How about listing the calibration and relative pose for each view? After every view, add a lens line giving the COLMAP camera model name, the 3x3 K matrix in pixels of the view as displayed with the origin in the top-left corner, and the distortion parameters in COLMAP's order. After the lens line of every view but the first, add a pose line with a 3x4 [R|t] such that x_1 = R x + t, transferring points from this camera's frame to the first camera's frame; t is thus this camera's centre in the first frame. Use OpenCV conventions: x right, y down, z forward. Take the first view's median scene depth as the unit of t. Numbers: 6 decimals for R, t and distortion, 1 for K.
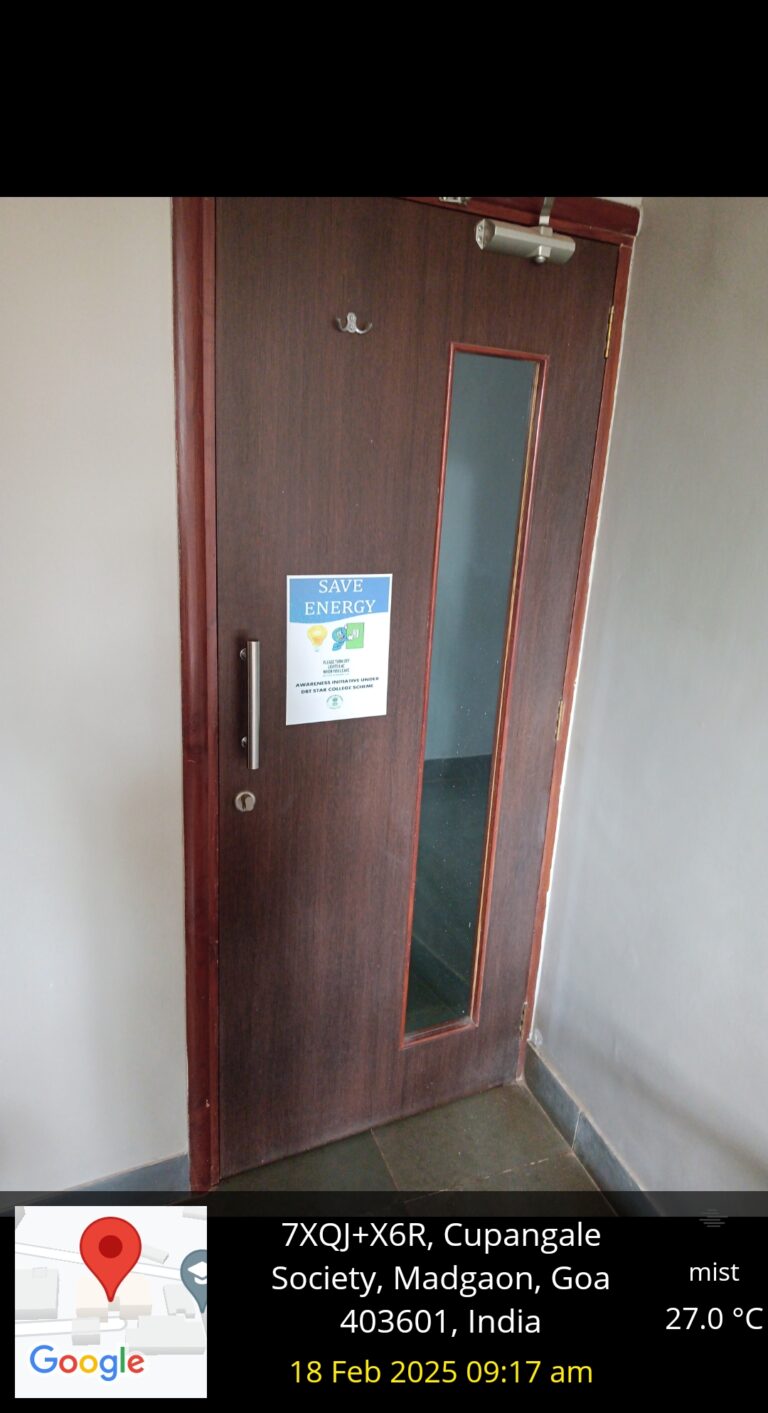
lens RADIAL K [[766.3, 0, 384.0], [0, 766.3, 706.5], [0, 0, 1]] dist [0.000130, -0.000132]
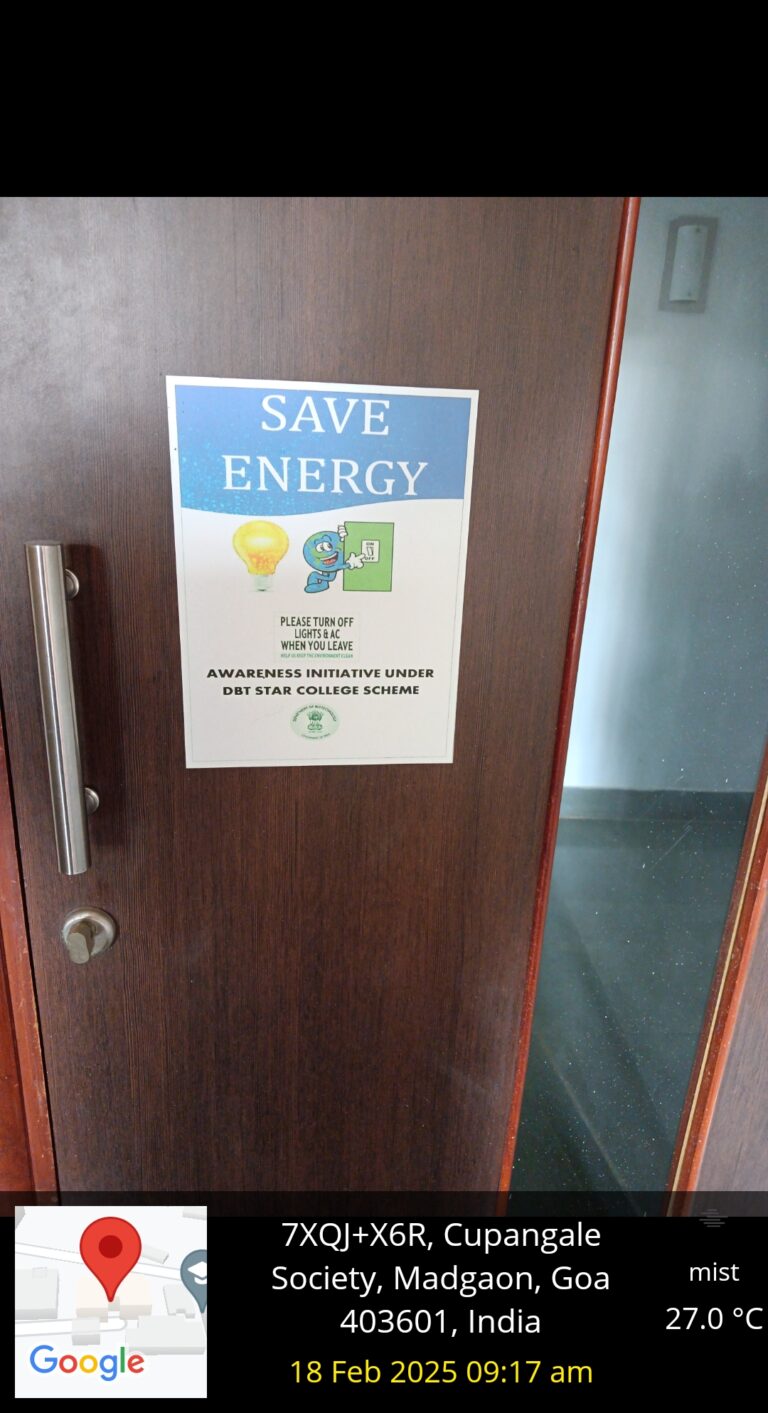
lens RADIAL K [[766.3, 0, 384.0], [0, 766.3, 706.5], [0, 0, 1]] dist [0.000130, -0.000132]
pose [[0.942864, 0.100123, -0.317777, 0.099136], [-0.093003, 0.994958, 0.037540, -0.033422], [0.319933, -0.005841, 0.947422, 0.643629]]
